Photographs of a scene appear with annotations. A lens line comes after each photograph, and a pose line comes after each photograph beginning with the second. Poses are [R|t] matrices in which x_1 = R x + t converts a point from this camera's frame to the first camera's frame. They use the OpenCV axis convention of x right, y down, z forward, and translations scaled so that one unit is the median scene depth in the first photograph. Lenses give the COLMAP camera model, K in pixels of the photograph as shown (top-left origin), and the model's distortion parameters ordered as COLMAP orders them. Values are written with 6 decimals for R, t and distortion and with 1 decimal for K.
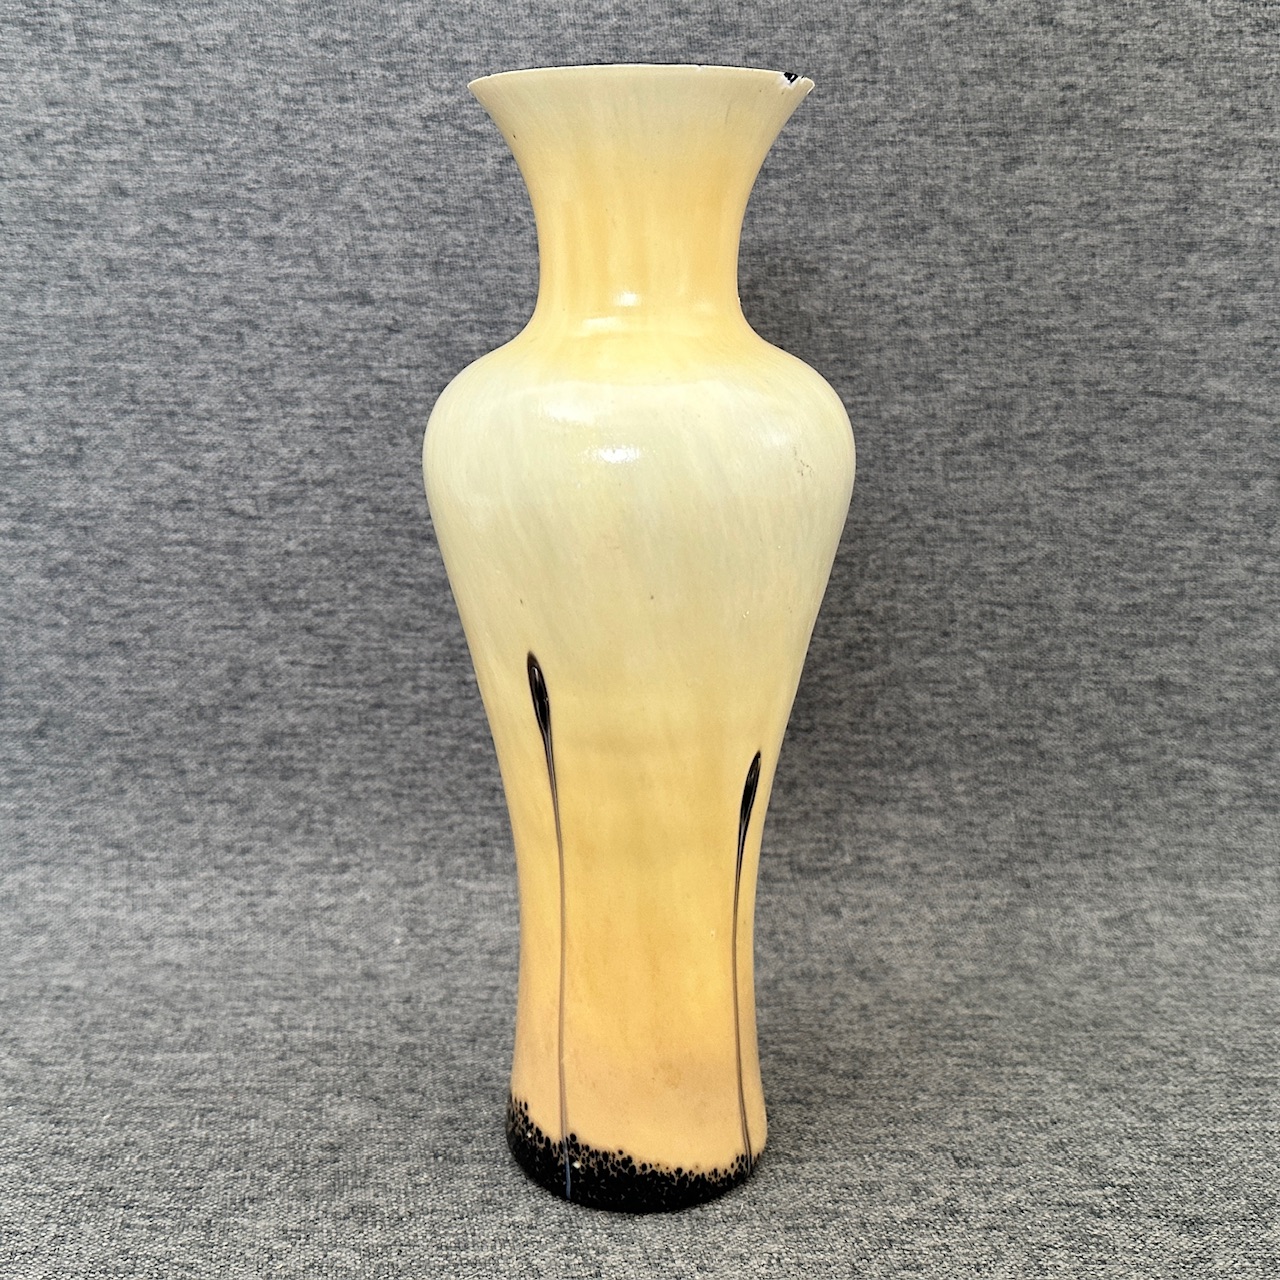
lens RADIAL K [[1575.9, 0, 591.5], [0, 1575.9, 587.3], [0, 0, 1]] dist [0.198246, -0.537447]
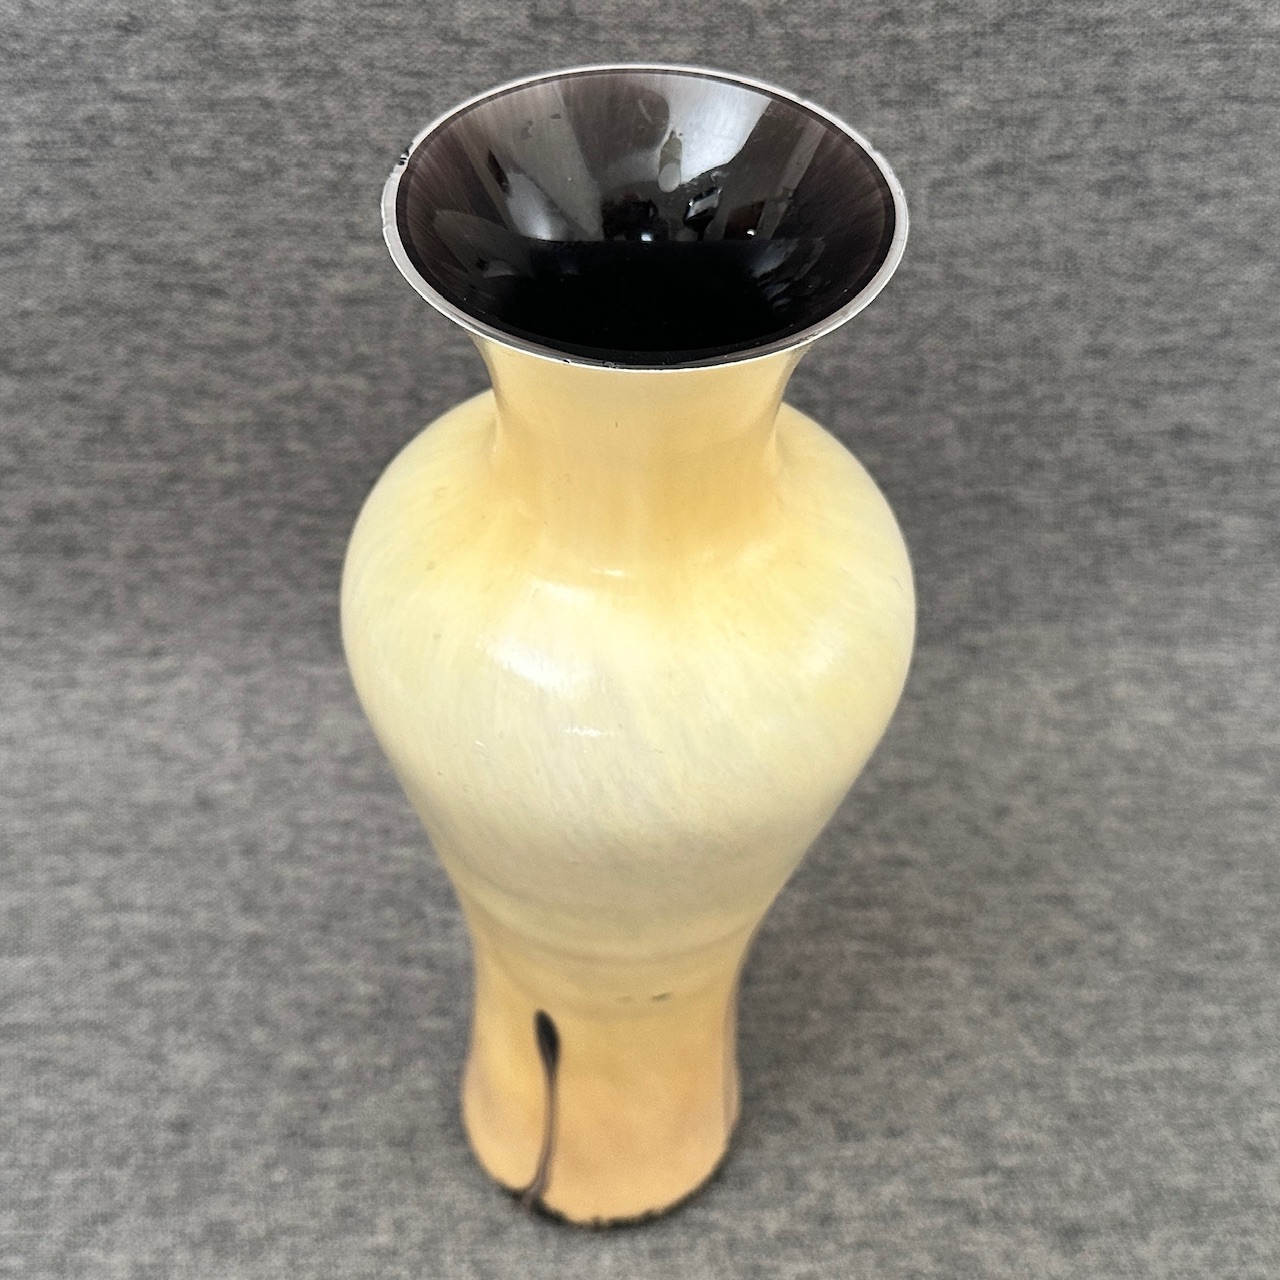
lens RADIAL K [[2030.1, 0, 553.2], [0, 2030.1, 616.2], [0, 0, 1]] dist [0.237625, -0.753830]
pose [[0.999666, -0.019913, 0.016454, 0.033528], [0.006485, 0.810027, 0.586357, -0.468746], [-0.025004, -0.586055, 0.809886, 0.145520]]
